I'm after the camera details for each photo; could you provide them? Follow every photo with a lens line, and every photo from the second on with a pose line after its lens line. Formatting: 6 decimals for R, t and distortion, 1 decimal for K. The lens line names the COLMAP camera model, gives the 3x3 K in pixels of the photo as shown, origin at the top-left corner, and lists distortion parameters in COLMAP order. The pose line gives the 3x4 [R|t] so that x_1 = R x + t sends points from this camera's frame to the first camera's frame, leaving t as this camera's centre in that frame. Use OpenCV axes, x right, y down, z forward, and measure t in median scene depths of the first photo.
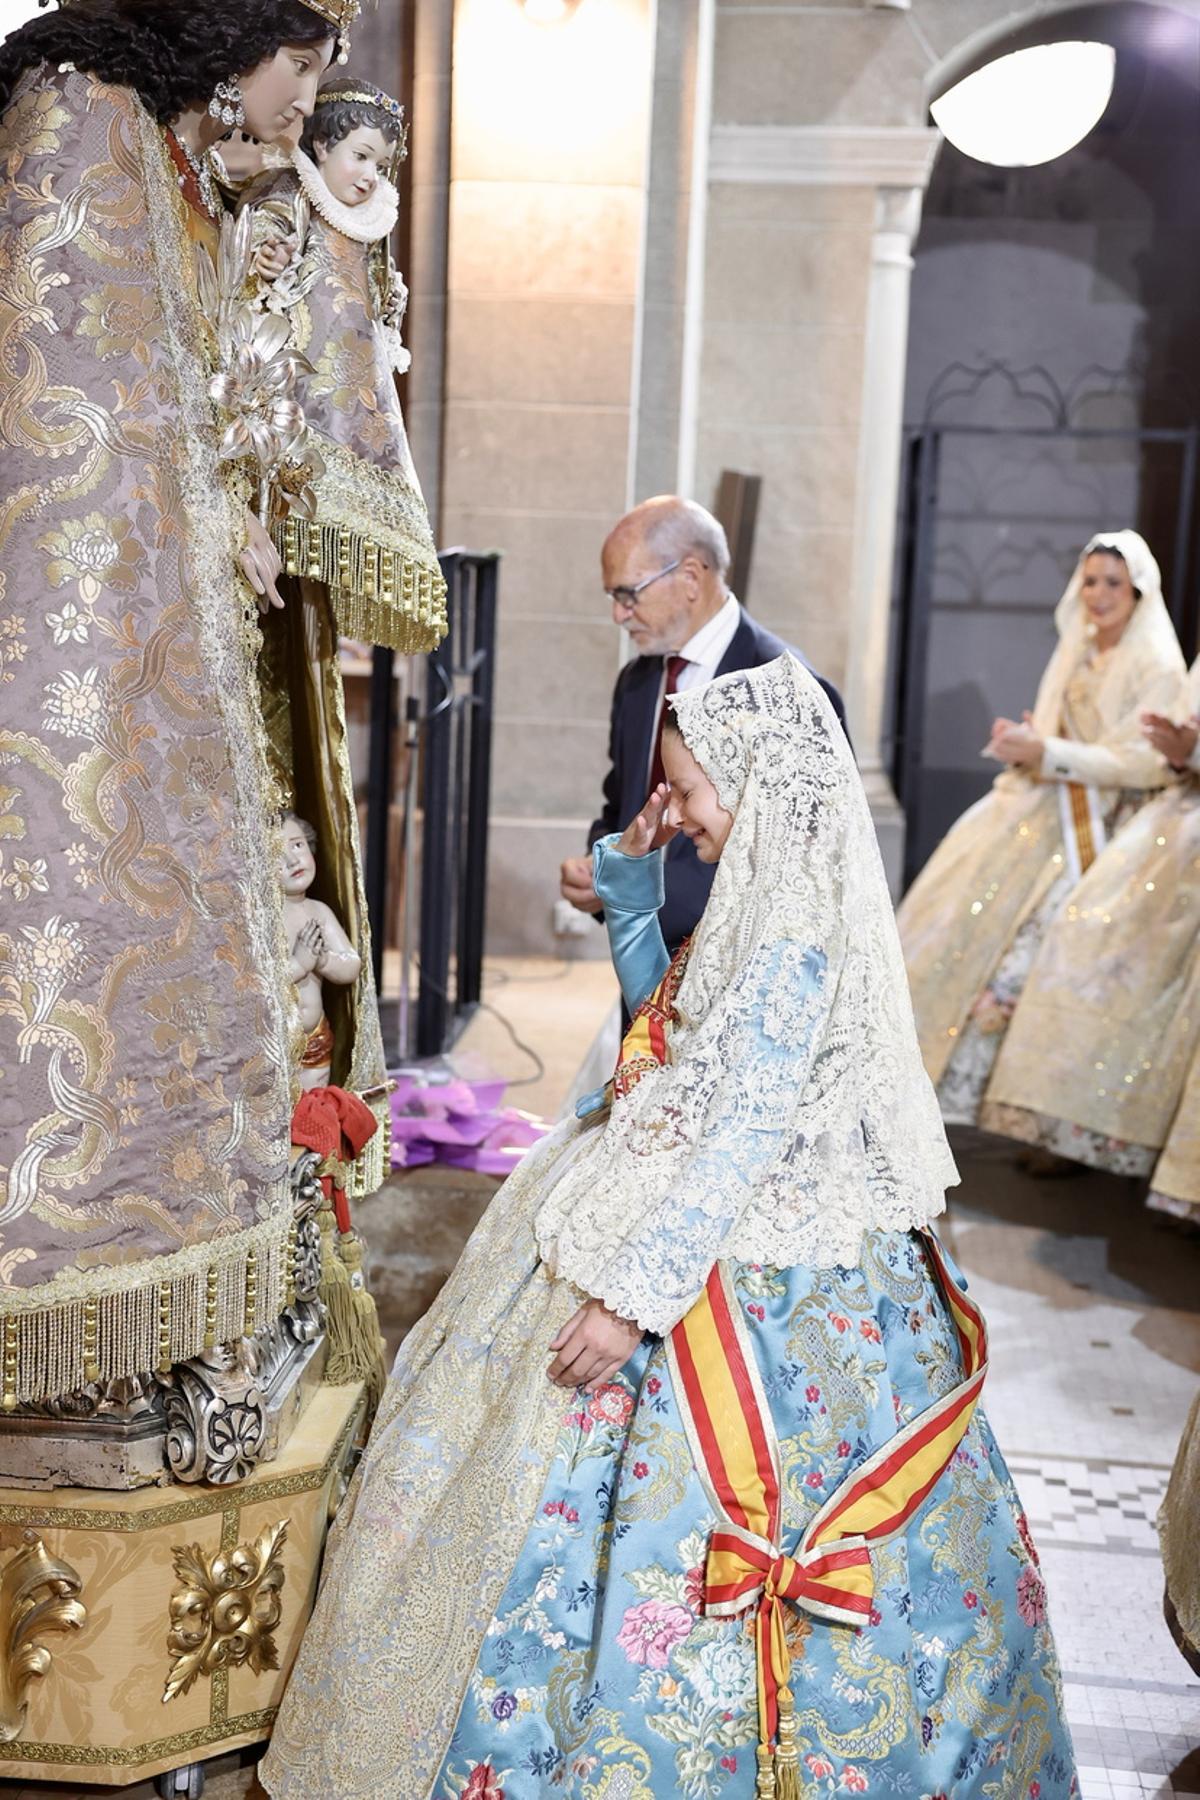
lens RADIAL K [[2370.7, 0, 592.2], [0, 2370.7, 915.6], [0, 0, 1]] dist [0.103686, -0.017596]
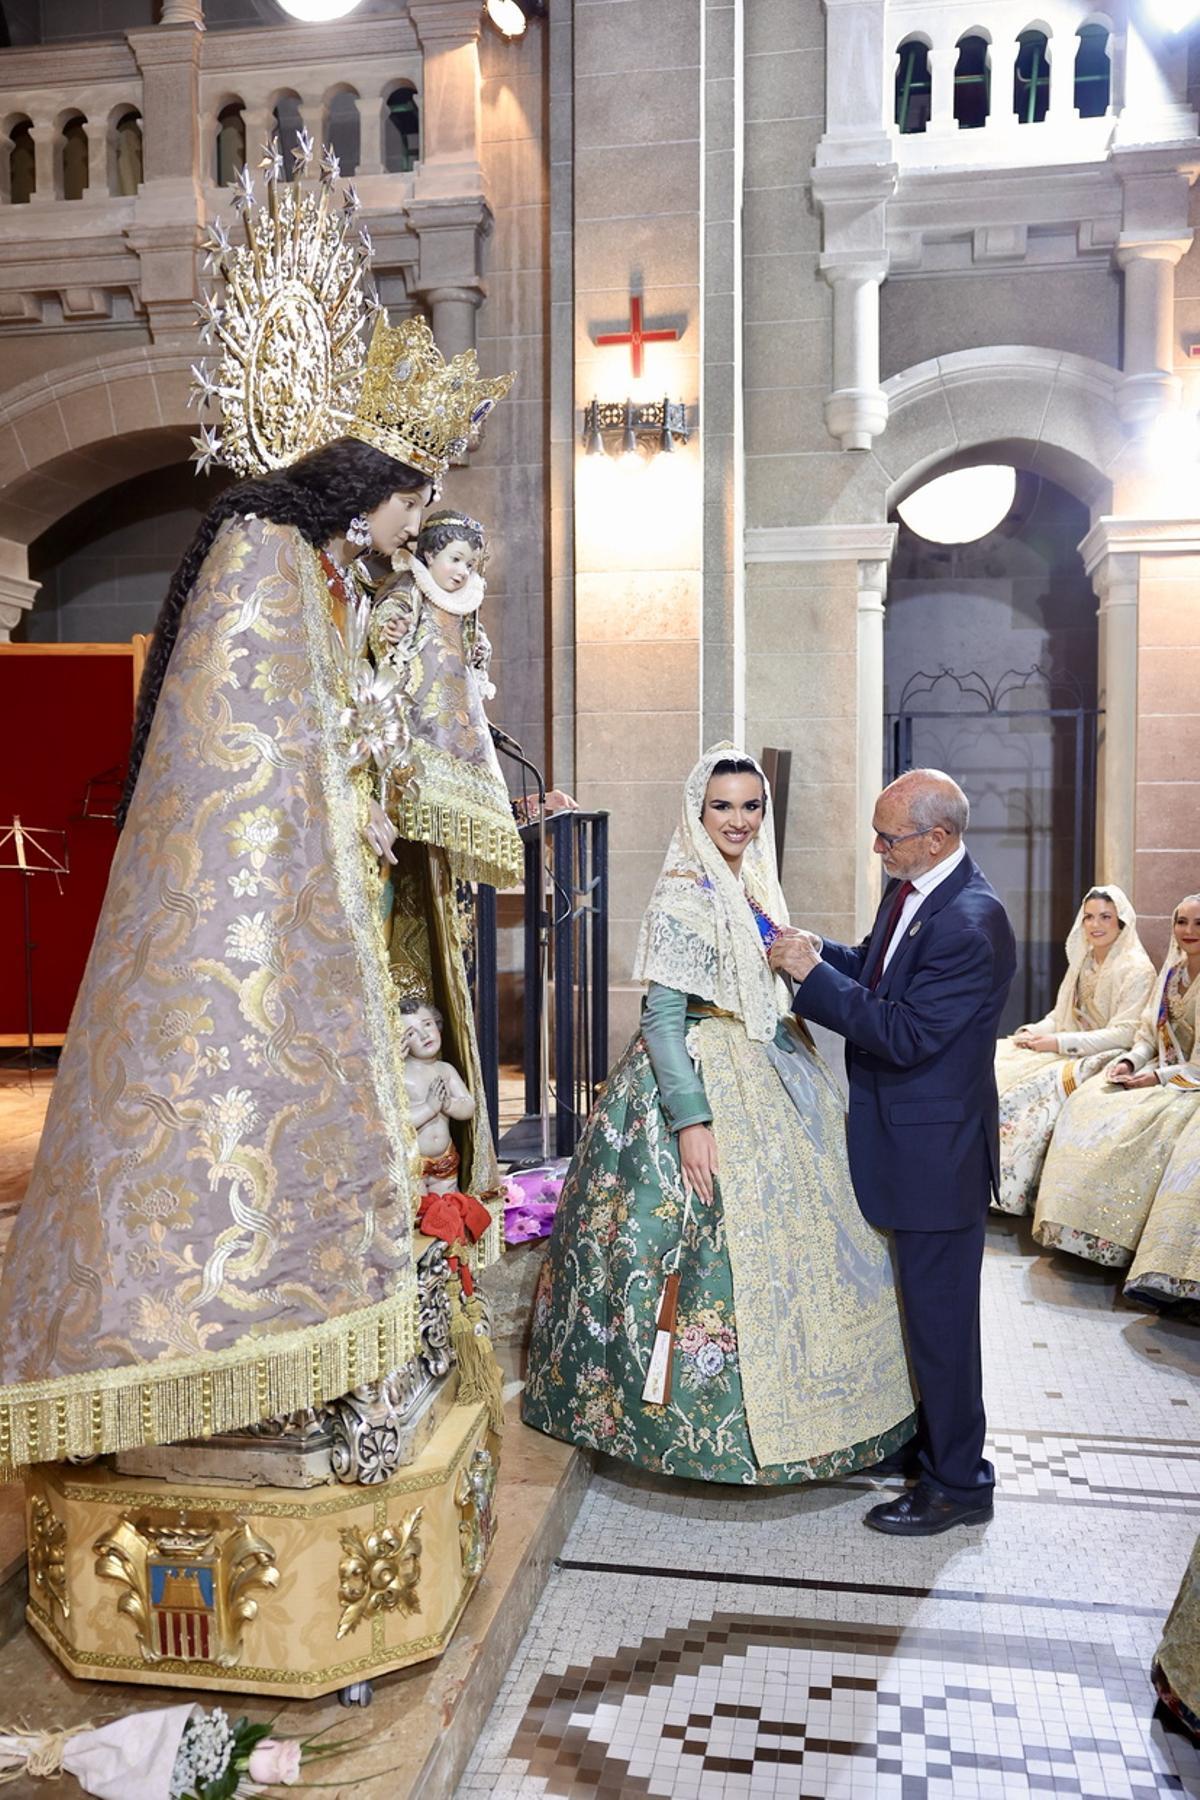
lens RADIAL K [[1568.1, 0, 597.8], [0, 1568.1, 911.3], [0, 0, 1]] dist [-0.055622, 0.098740]
pose [[0.996184, -0.040669, -0.077230, 0.062129], [0.034054, 0.995789, -0.085117, -0.015594], [0.080367, 0.082162, 0.993373, 0.068227]]
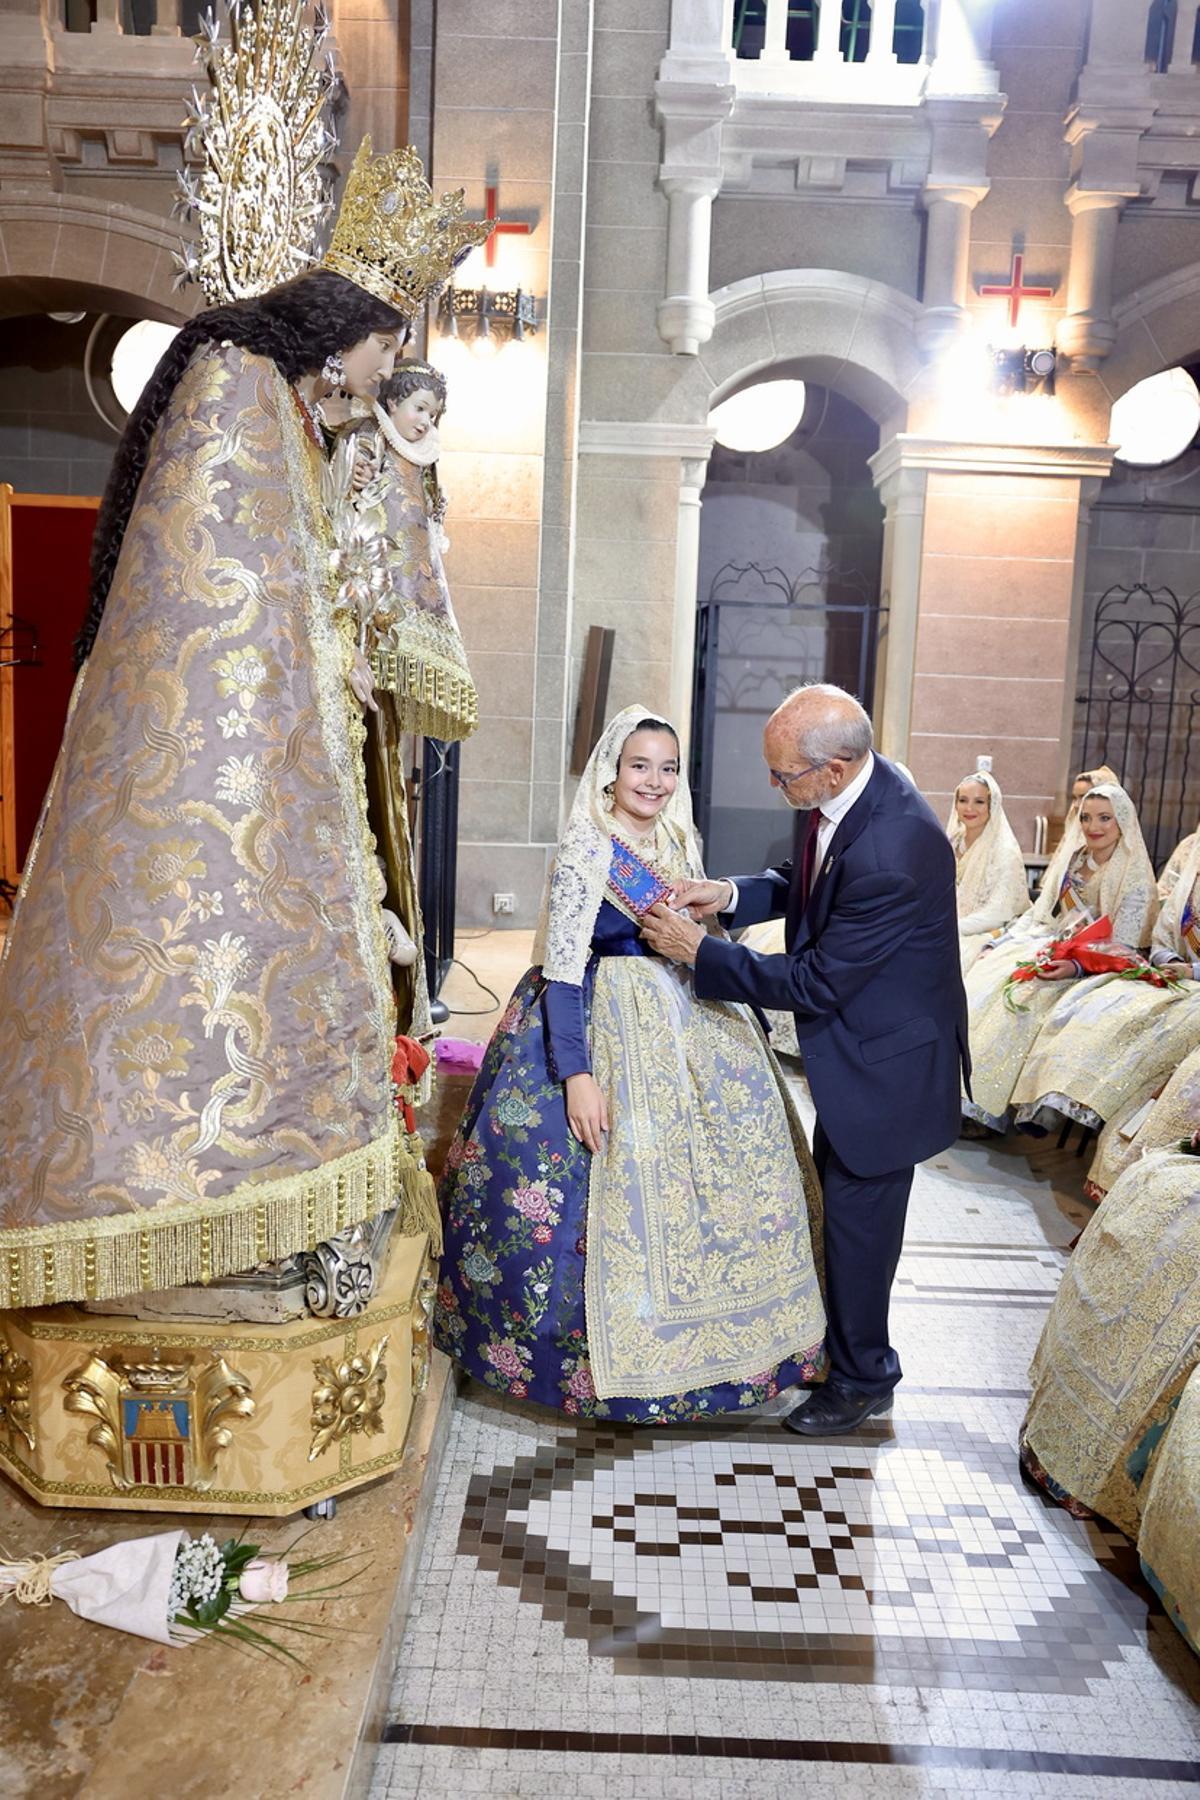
lens RADIAL K [[1382.1, 0, 596.3], [0, 1382.1, 904.4], [0, 0, 1]] dist [-0.084215, 0.093313]
pose [[0.996120, -0.014525, 0.086796, -0.070776], [0.013589, 0.999843, 0.011363, -0.020136], [-0.086948, -0.010140, 0.996161, 0.157360]]
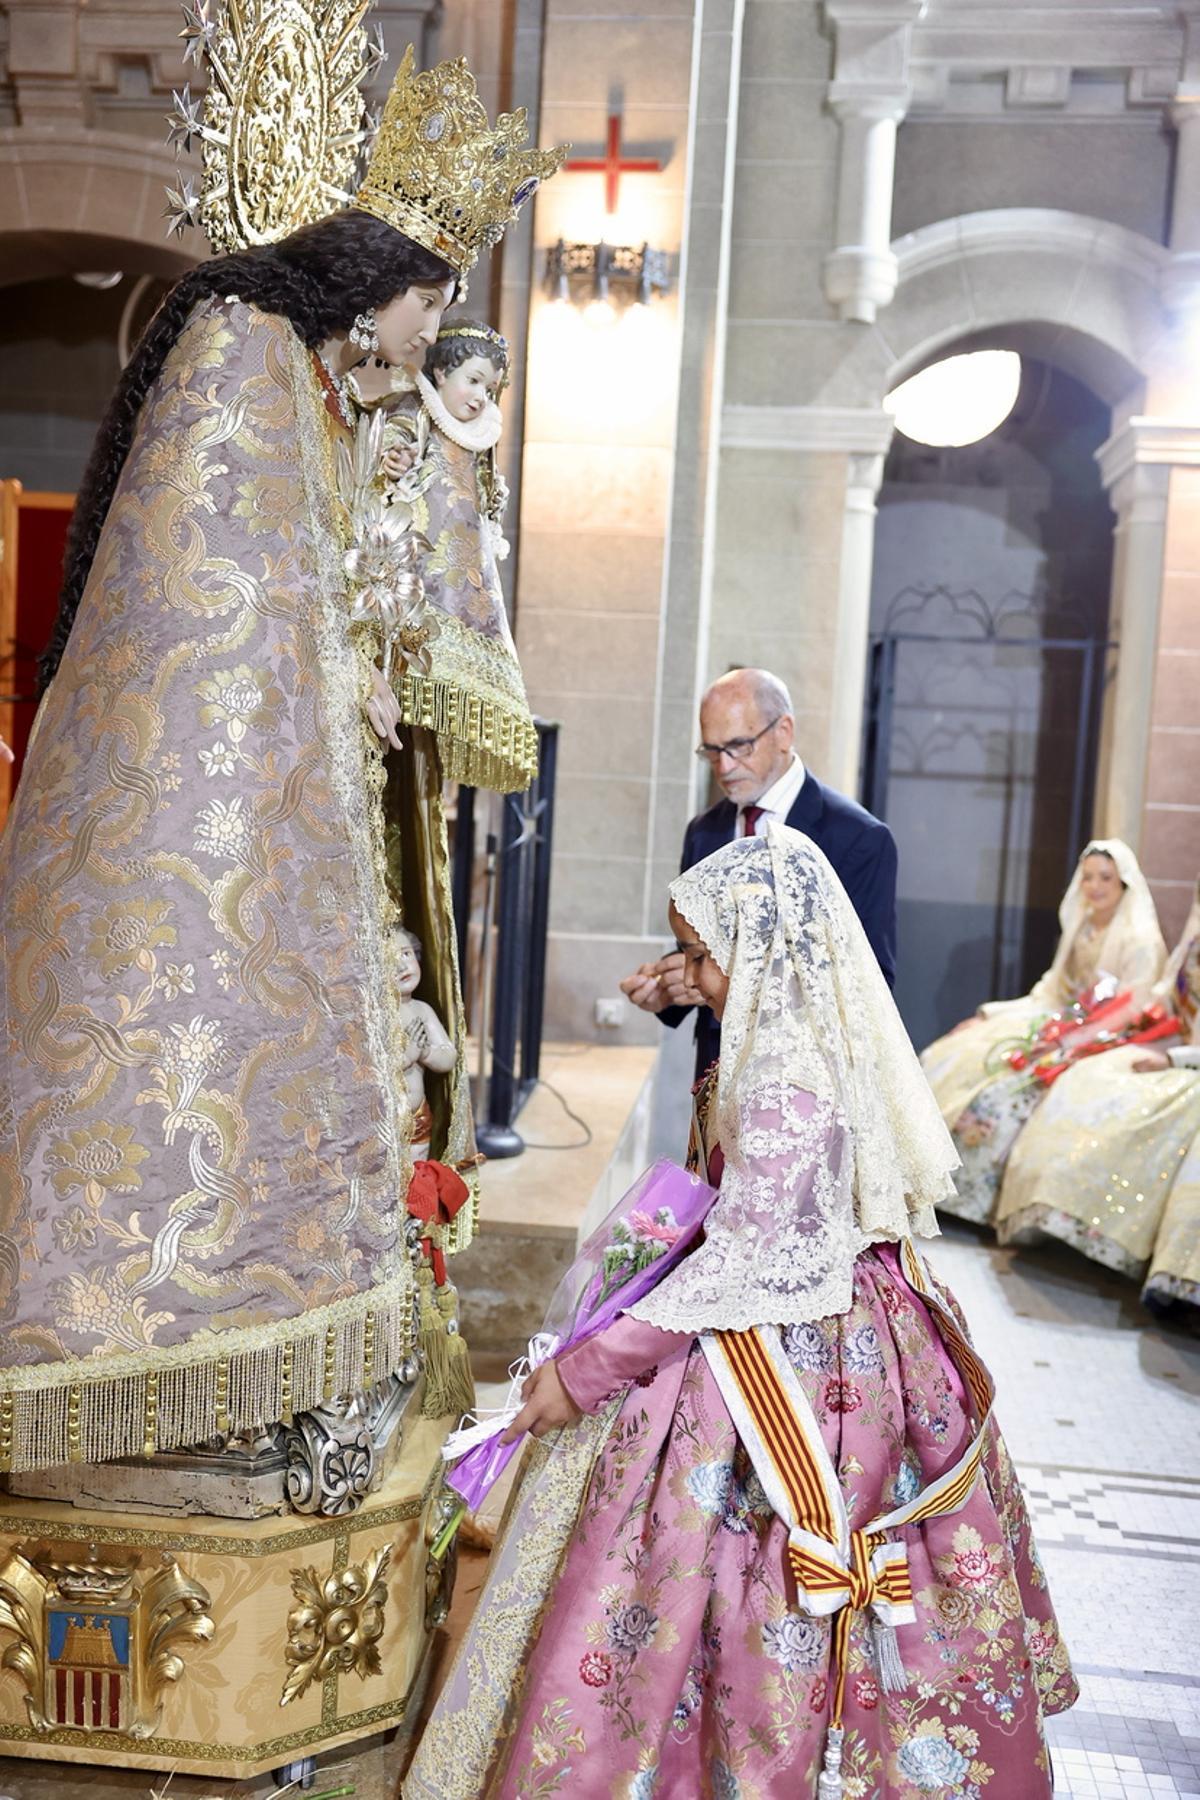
lens RADIAL K [[1768.1, 0, 596.6], [0, 1768.1, 911.4], [0, 0, 1]] dist [-0.012136, 0.069551]
pose [[0.999907, 0.012638, -0.005072, -0.029211], [-0.012889, 0.998505, -0.053114, -0.006045], [0.004393, 0.053174, 0.998576, 0.142699]]
